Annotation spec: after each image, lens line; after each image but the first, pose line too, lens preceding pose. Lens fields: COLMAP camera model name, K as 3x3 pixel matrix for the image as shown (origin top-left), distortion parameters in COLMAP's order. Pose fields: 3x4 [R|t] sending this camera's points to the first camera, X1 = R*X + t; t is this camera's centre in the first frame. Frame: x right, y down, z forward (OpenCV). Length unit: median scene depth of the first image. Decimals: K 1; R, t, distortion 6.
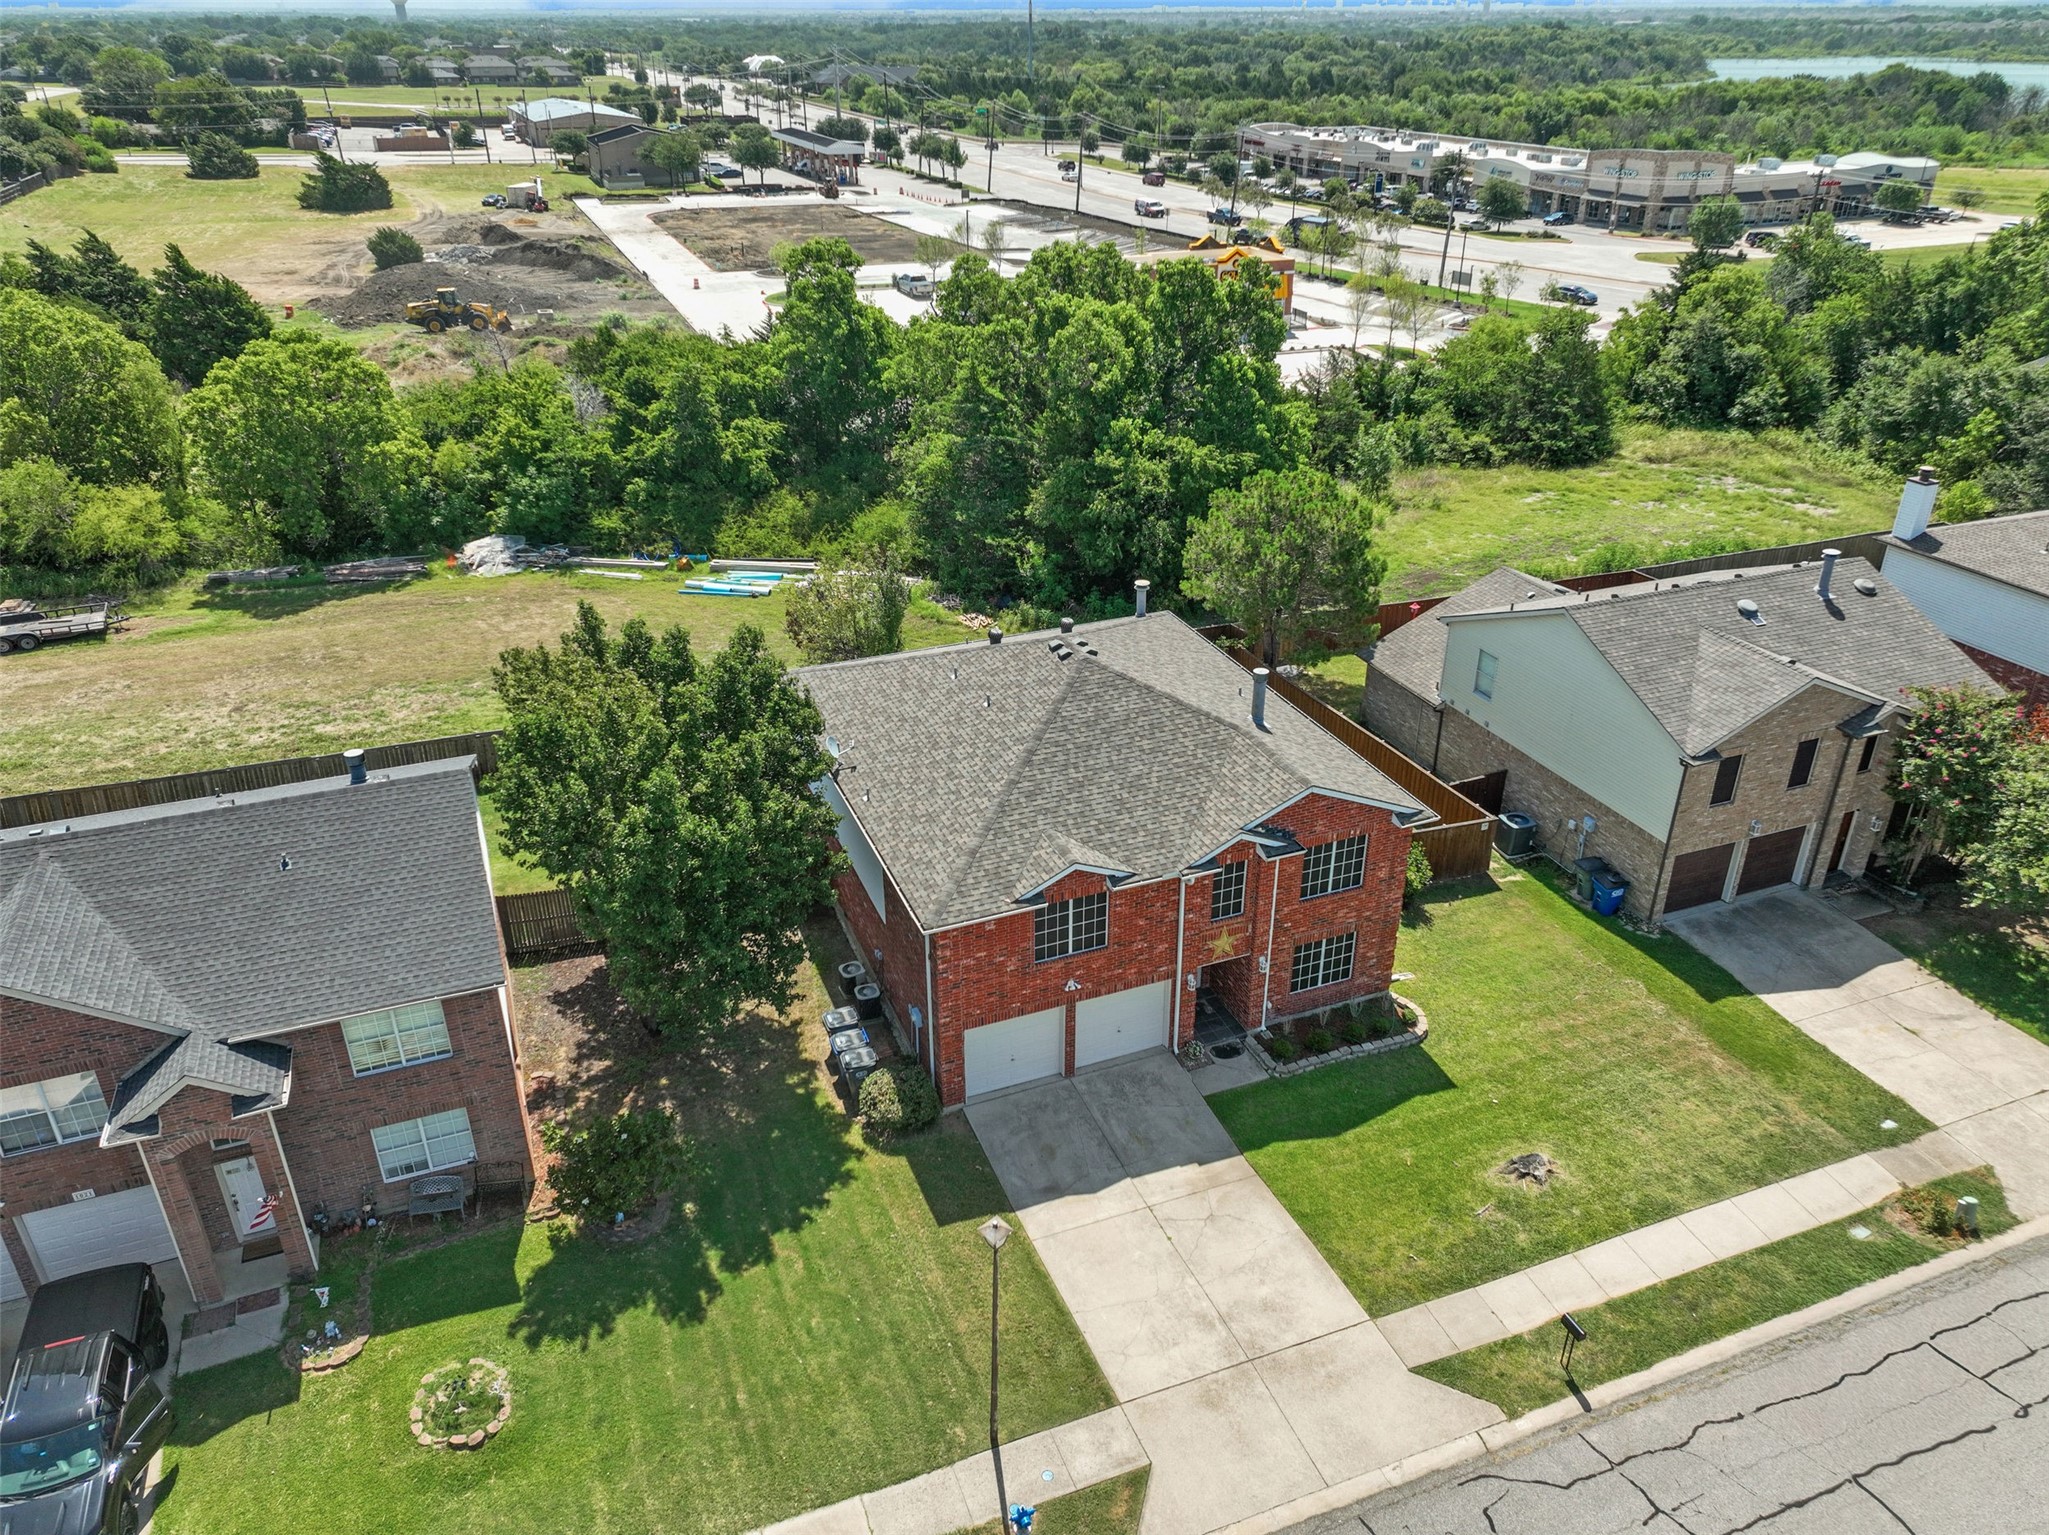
lens RADIAL K [[1439.8, 0, 1031.1], [0, 1439.8, 763.3], [0, 0, 1]] dist [0.019542, 0.001640]
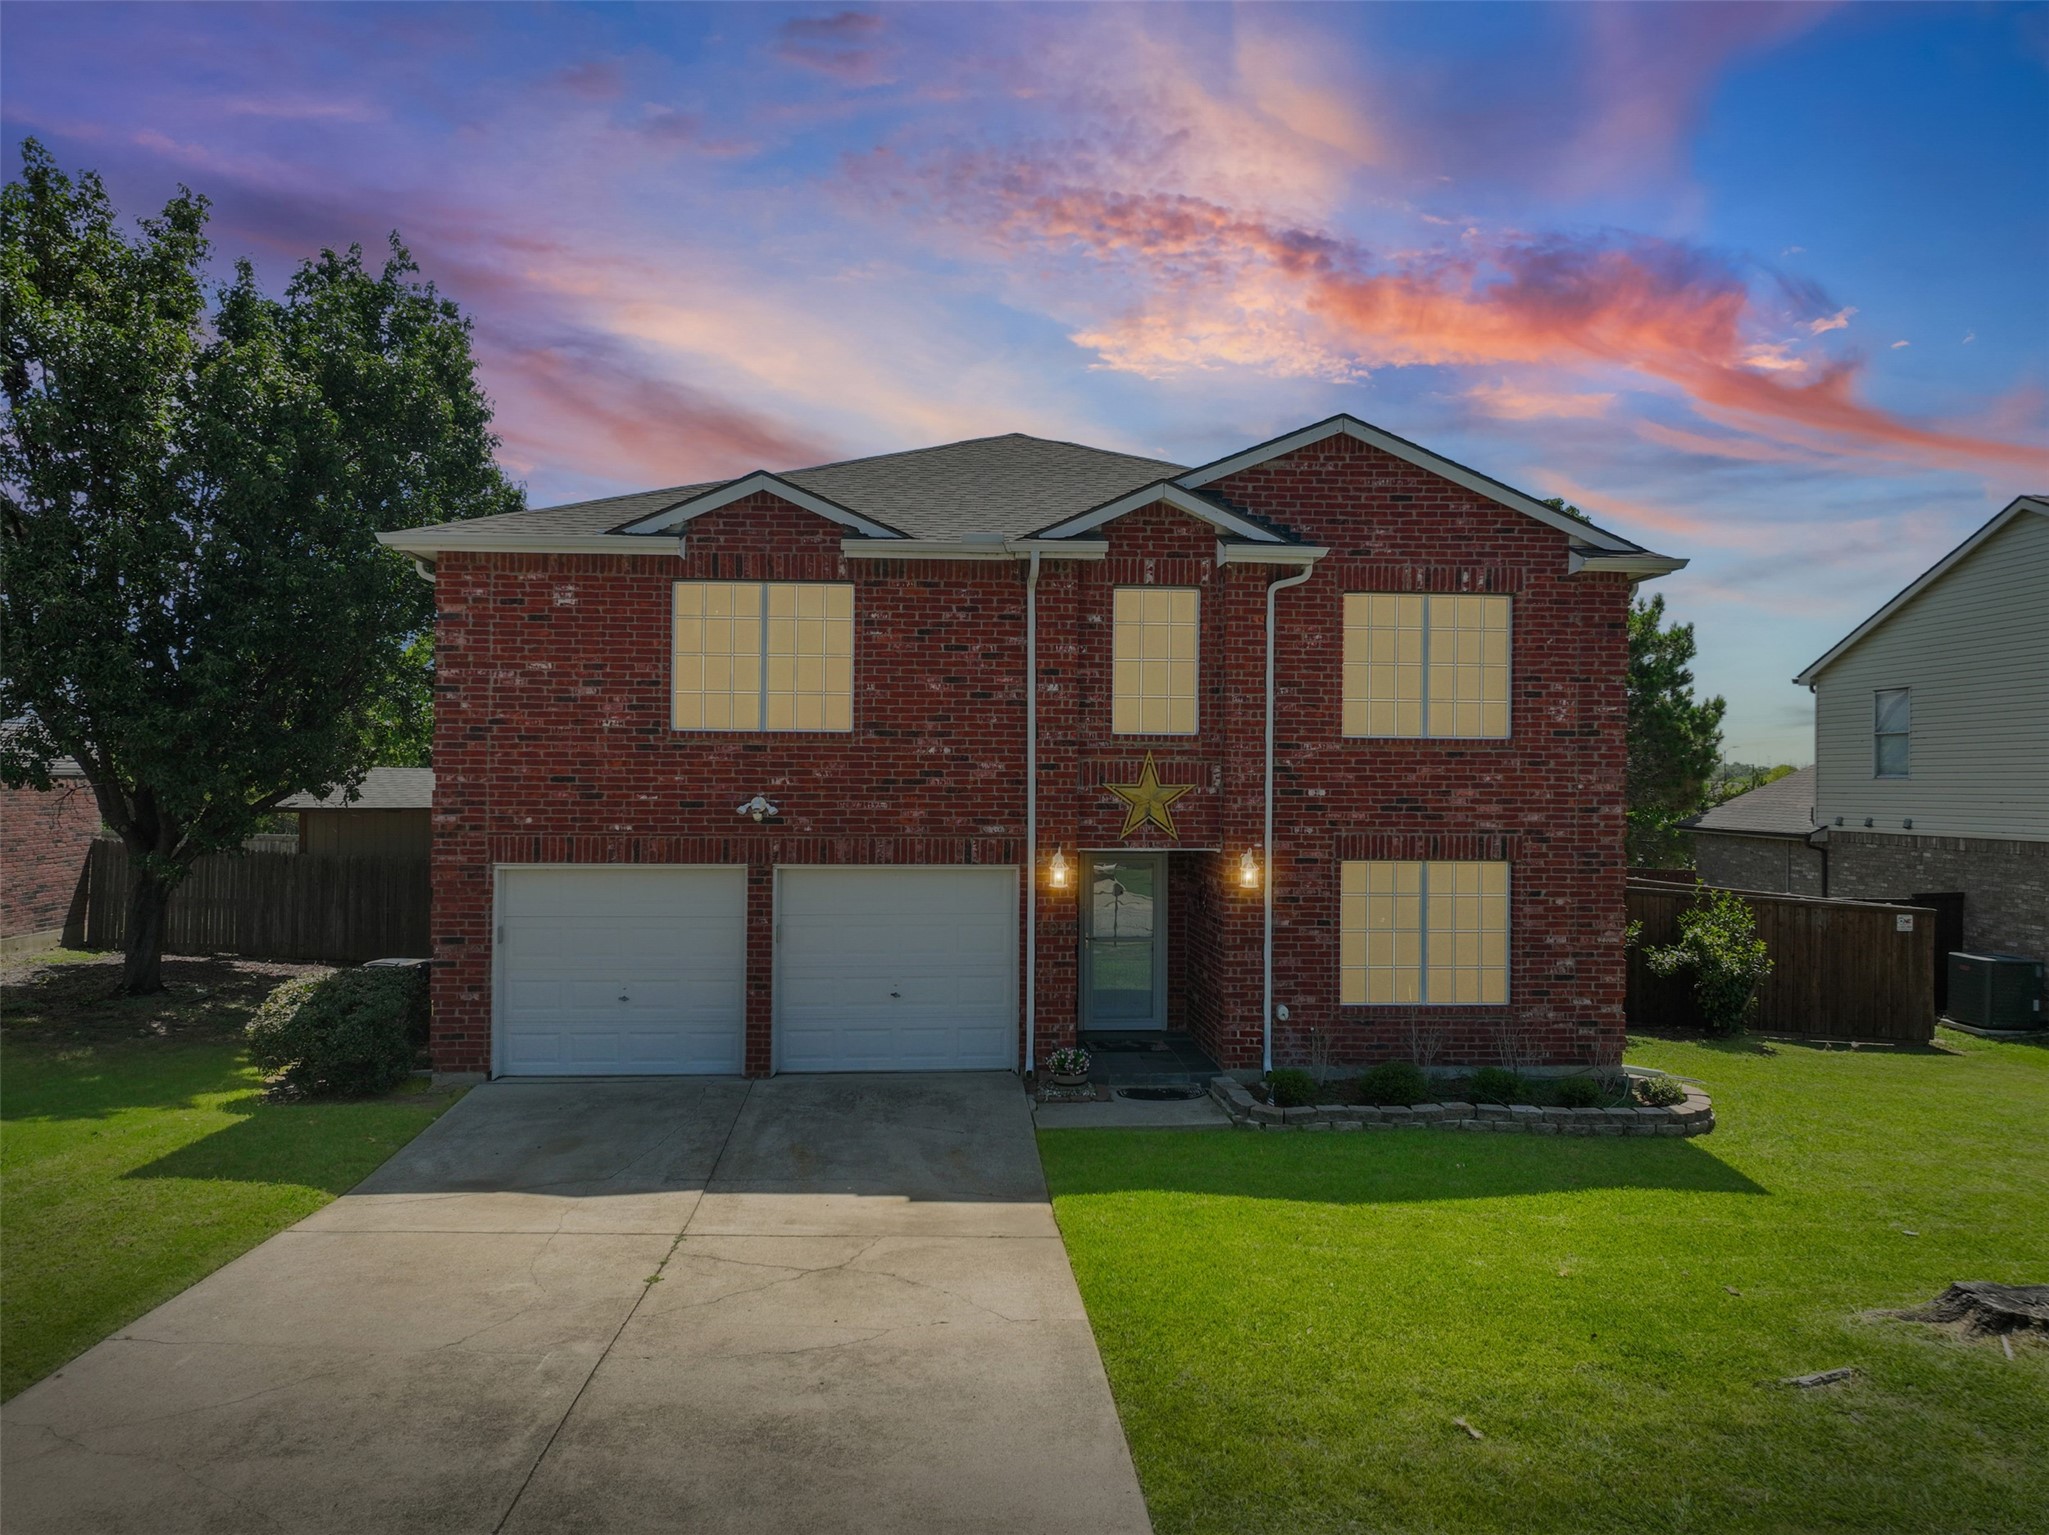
lens RADIAL K [[1439.8, 0, 1031.1], [0, 1439.8, 763.3], [0, 0, 1]] dist [0.019542, 0.001640]
pose [[0.953135, 0.009140, -0.302408, 0.262177], [-0.152201, 0.878339, -0.453162, 0.359846], [0.261475, 0.477951, 0.838566, 0.711096]]
